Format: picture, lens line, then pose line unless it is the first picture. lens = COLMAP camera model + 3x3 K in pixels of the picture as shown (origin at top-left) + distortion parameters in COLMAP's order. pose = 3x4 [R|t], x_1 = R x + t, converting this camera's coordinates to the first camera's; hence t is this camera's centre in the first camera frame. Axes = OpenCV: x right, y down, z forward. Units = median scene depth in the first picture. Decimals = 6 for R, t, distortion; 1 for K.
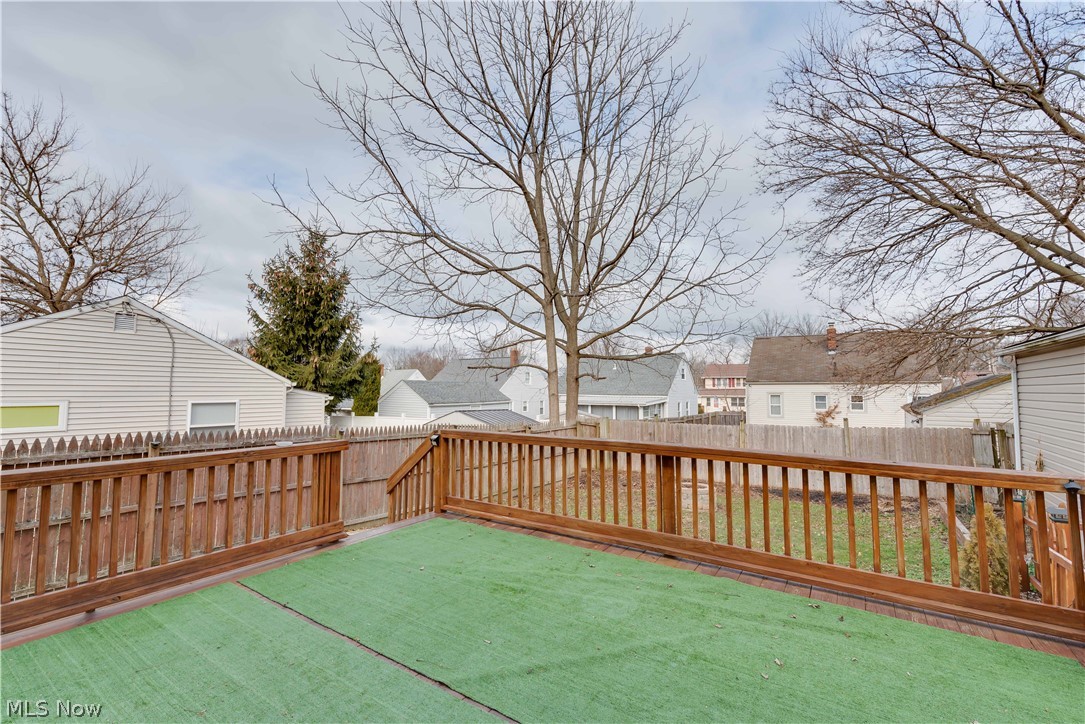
lens RADIAL K [[468.6, 0, 543.3], [0, 468.6, 358.0], [0, 0, 1]] dist [0.001063, -0.000058]
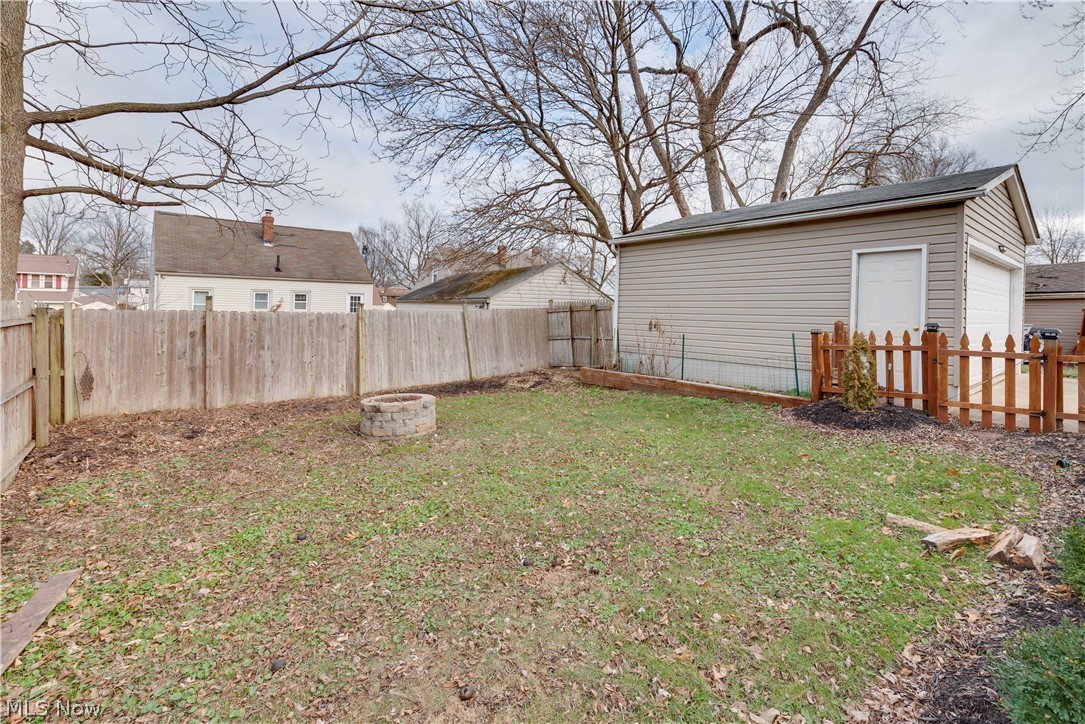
lens RADIAL K [[488.6, 0, 545.2], [0, 488.6, 308.9], [0, 0, 1]] dist [0.000870, 0.000008]
pose [[0.285150, 0.000505, 0.958483, -0.184243], [-0.075097, 0.996938, 0.021816, 0.091857], [-0.955536, -0.078200, 0.284315, 0.472569]]
